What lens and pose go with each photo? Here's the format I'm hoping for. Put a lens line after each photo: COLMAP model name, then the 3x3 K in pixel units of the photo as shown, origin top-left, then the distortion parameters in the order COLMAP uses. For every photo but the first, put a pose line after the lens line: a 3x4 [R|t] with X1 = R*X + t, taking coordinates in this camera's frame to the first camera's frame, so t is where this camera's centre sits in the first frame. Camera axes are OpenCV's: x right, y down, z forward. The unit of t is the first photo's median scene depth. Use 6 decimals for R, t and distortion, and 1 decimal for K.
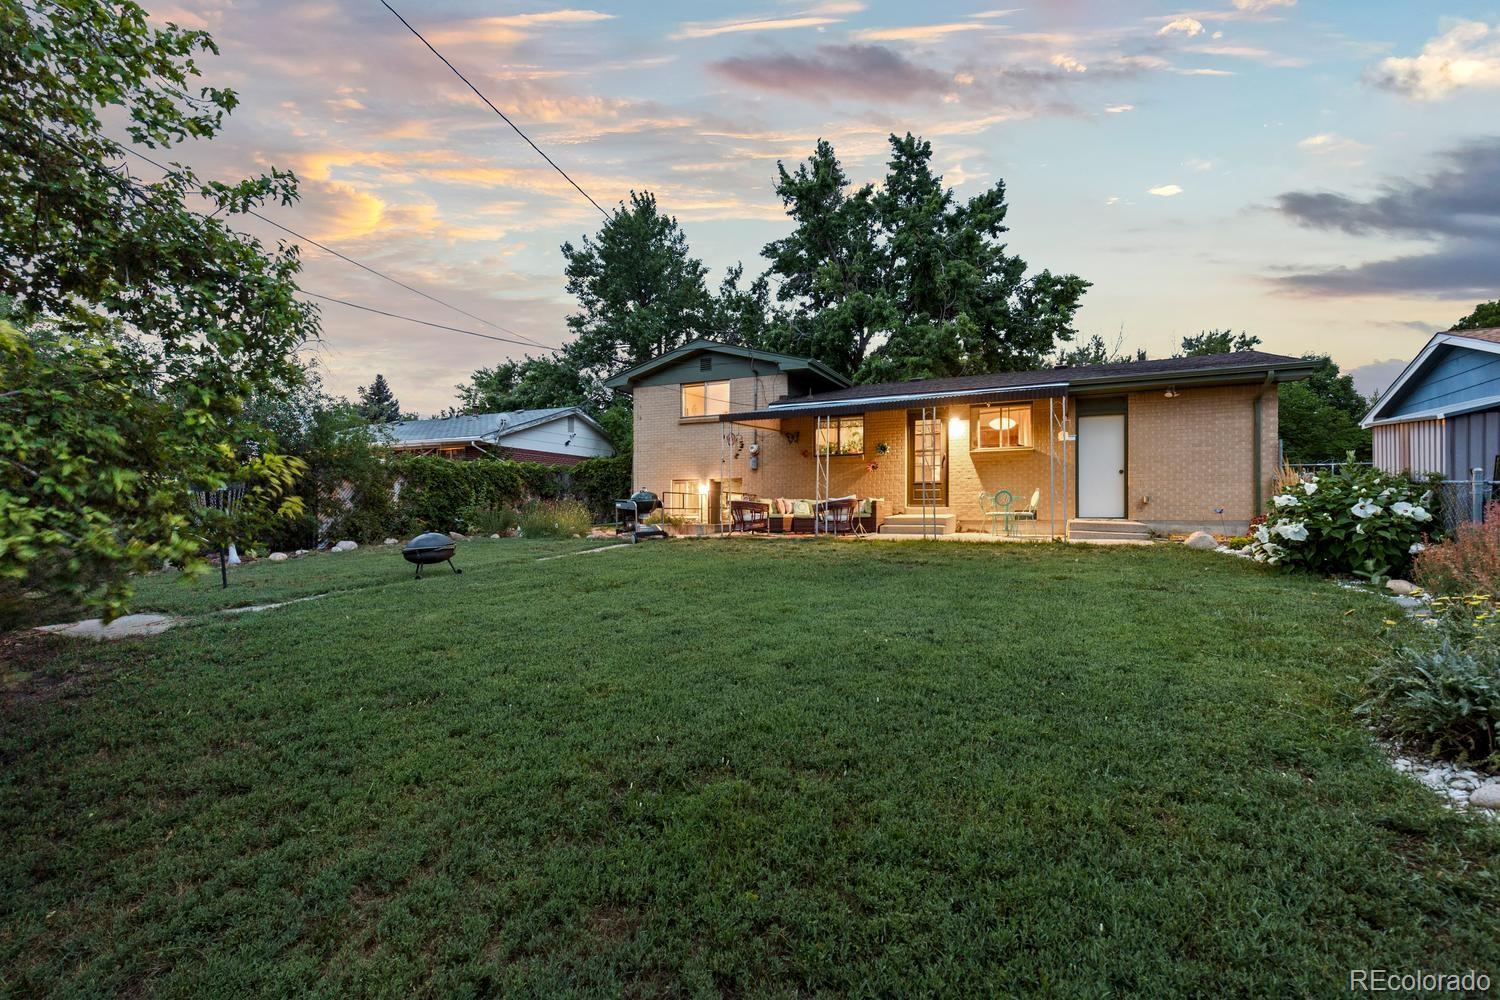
lens RADIAL K [[676.3, 0, 747.9], [0, 676.3, 511.2], [0, 0, 1]] dist [0.002769, -0.000495]
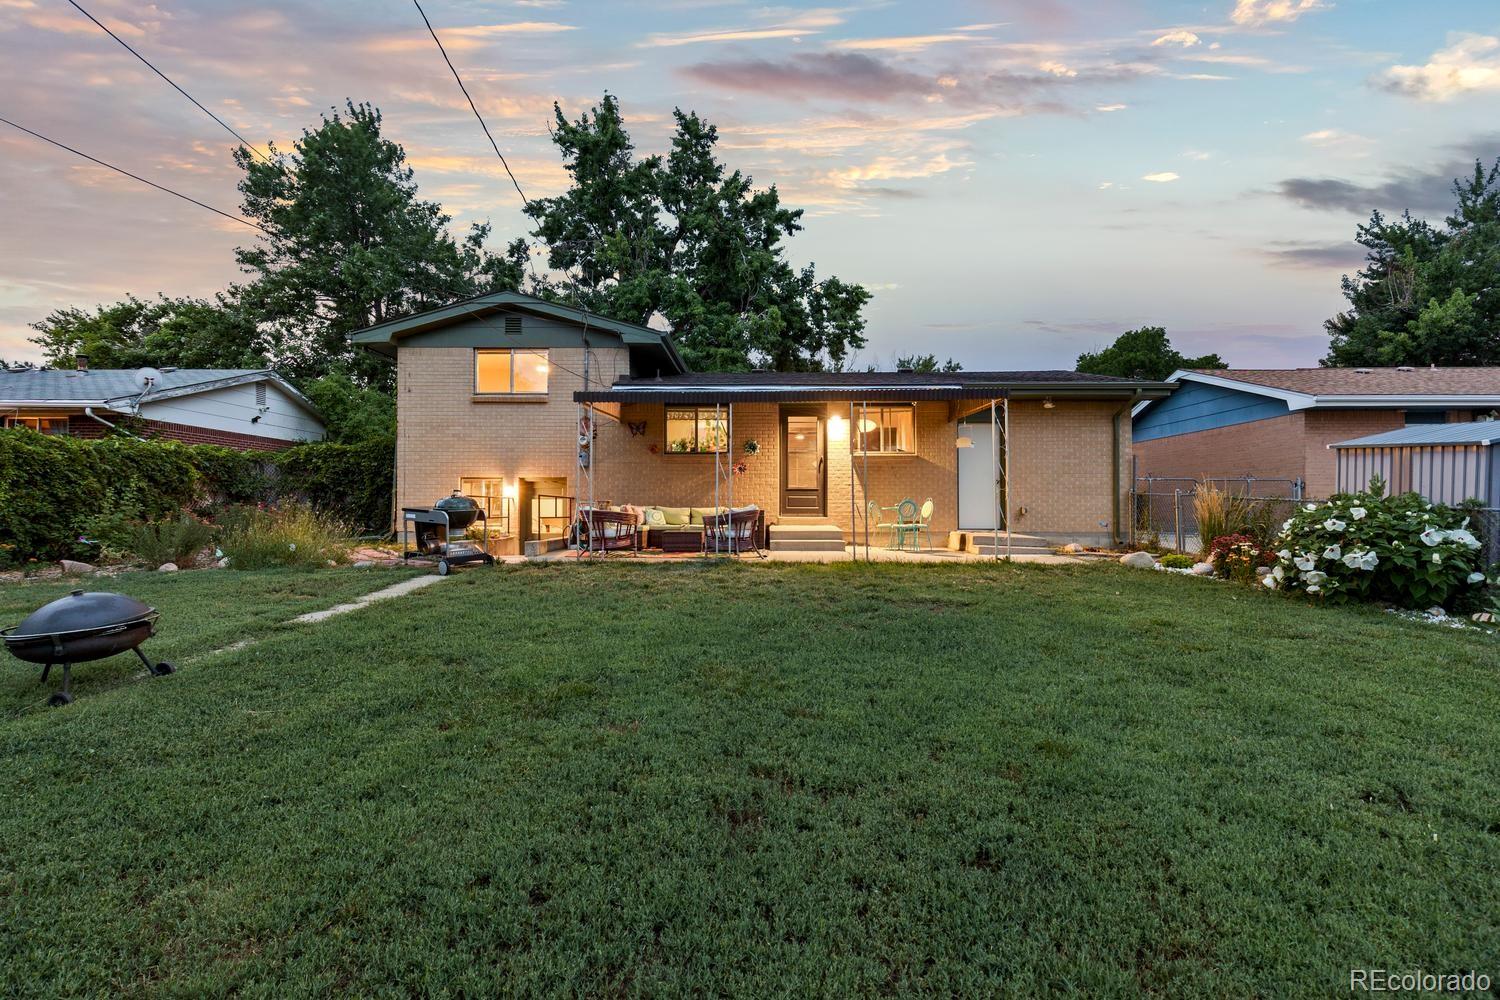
lens RADIAL K [[673.3, 0, 755.7], [0, 673.3, 504.8], [0, 0, 1]] dist [0.000383, -0.000224]
pose [[0.907331, 0.005141, 0.420385, -0.113485], [-0.003734, 0.999984, -0.004170, -0.013095], [-0.420400, 0.002214, 0.907336, 0.178008]]
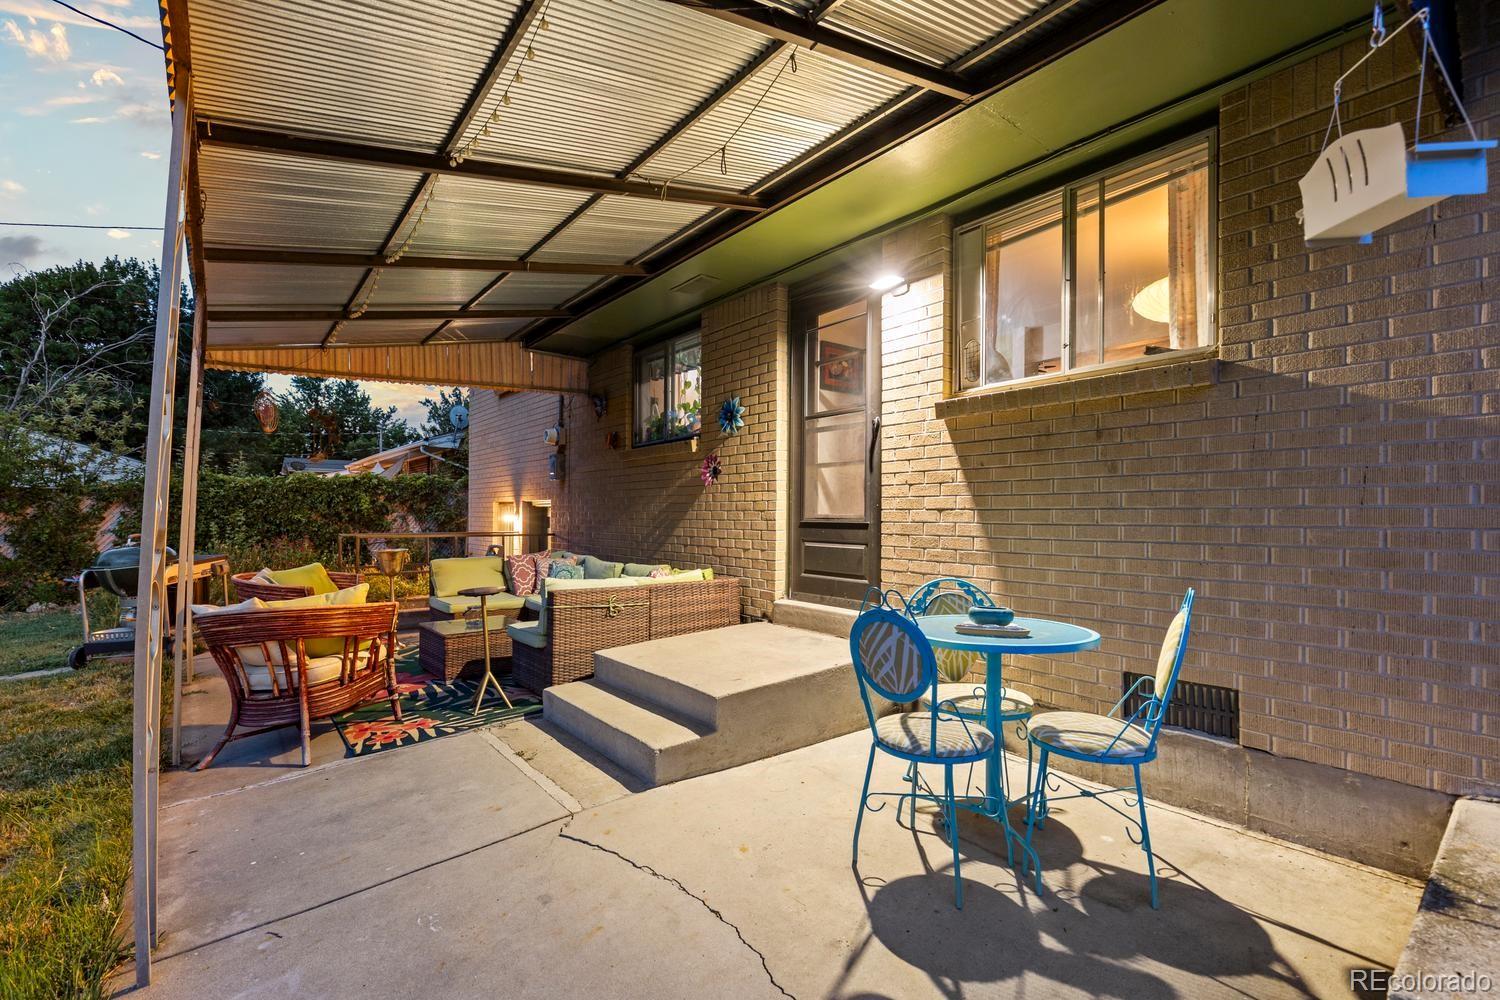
lens RADIAL K [[676.3, 0, 747.9], [0, 676.3, 511.2], [0, 0, 1]] dist [0.002769, -0.000495]
pose [[0.897486, -0.000463, -0.441043, 0.267621], [0.000376, 1.000000, -0.000285, -0.034616], [0.441043, 0.000091, 0.897486, 0.536334]]
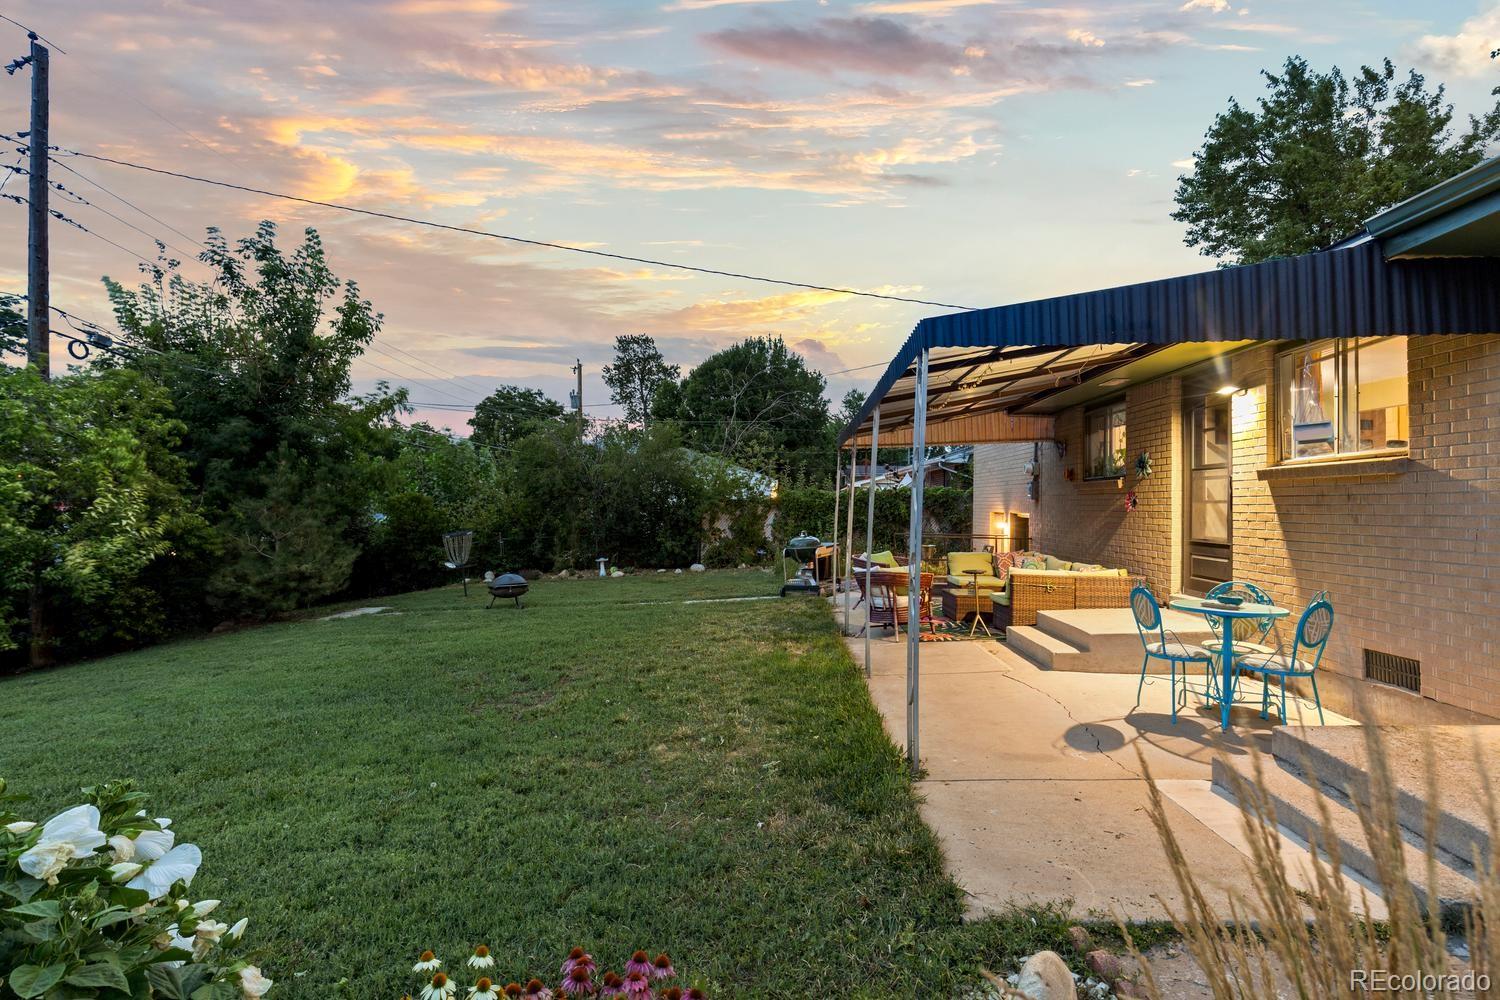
lens RADIAL K [[676.7, 0, 744.0], [0, 676.7, 485.0], [0, 0, 1]] dist [-0.002220, -0.000460]
pose [[0.377743, -0.022244, -0.925643, 0.407339], [-0.006985, 0.999614, -0.026873, -0.047915], [0.925884, 0.016617, 0.377442, 0.421577]]
